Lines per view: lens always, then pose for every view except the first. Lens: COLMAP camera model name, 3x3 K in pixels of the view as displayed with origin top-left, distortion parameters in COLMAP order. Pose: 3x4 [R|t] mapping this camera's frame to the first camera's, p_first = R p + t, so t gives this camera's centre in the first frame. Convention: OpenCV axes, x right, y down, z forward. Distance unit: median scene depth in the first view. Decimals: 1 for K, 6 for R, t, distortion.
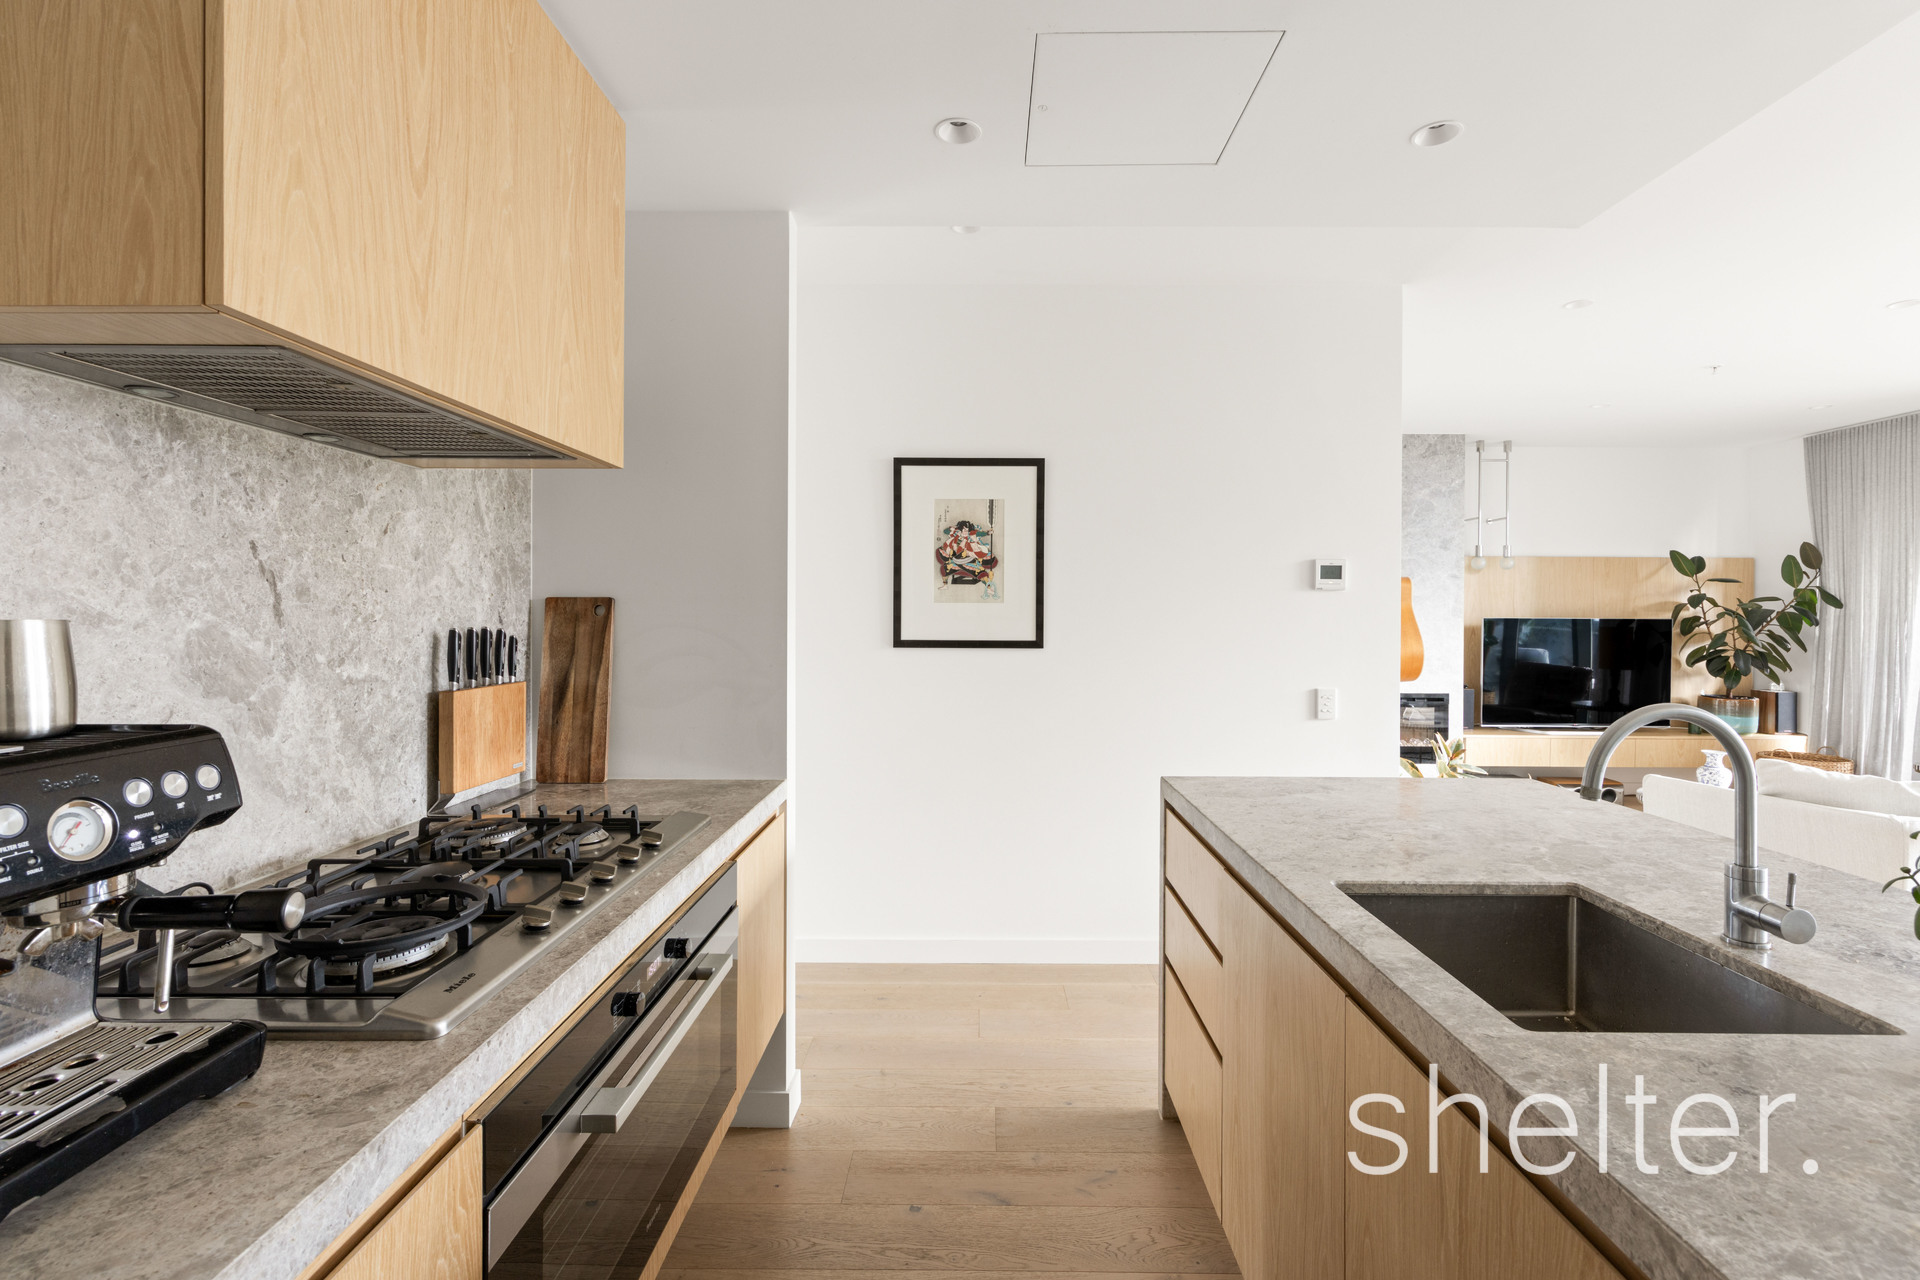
lens RADIAL K [[837.2, 0, 965.0], [0, 837.2, 610.9], [0, 0, 1]] dist [-0.004656, 0.002629]
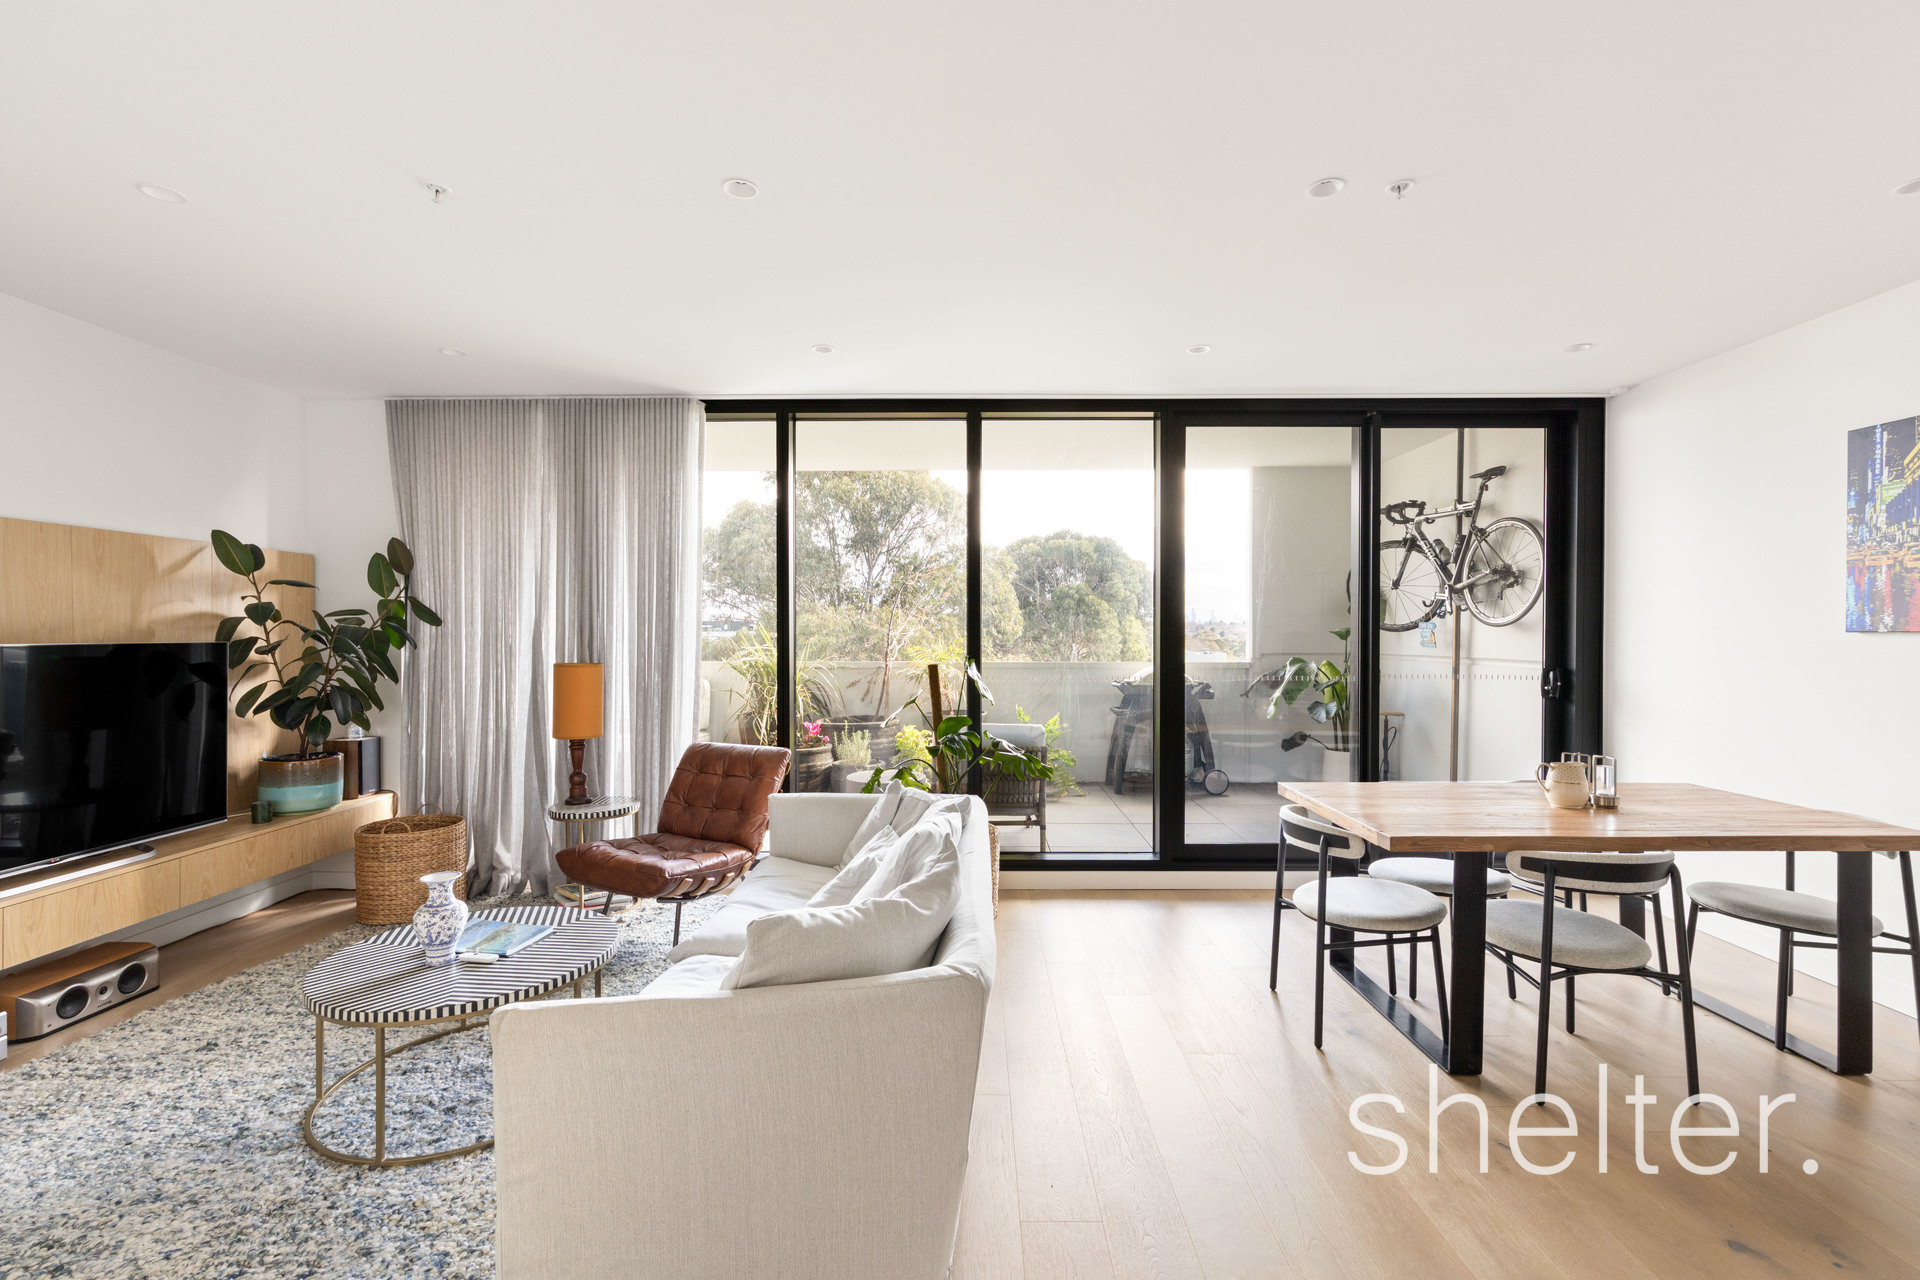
lens RADIAL K [[837.2, 0, 964.0], [0, 837.2, 641.3], [0, 0, 1]] dist [-0.004656, 0.002629]
pose [[-0.003573, -0.014206, 0.999893, 0.240278], [0.001068, 0.999898, 0.014210, 0.000996], [-0.999993, 0.001119, -0.003558, 0.472372]]
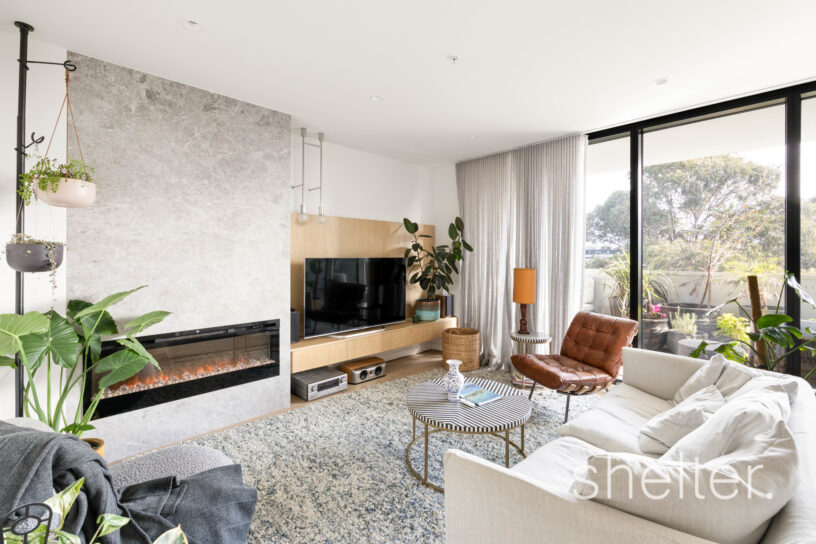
lens RADIAL K [[355.8, 0, 409.0], [0, 355.8, 255.9], [0, 0, 1]] dist [-0.004656, 0.002629]
pose [[0.708159, -0.005120, 0.706034, 0.339900], [0.002501, 0.999986, 0.004743, 0.002836], [-0.706048, -0.001593, 0.708162, 0.484738]]
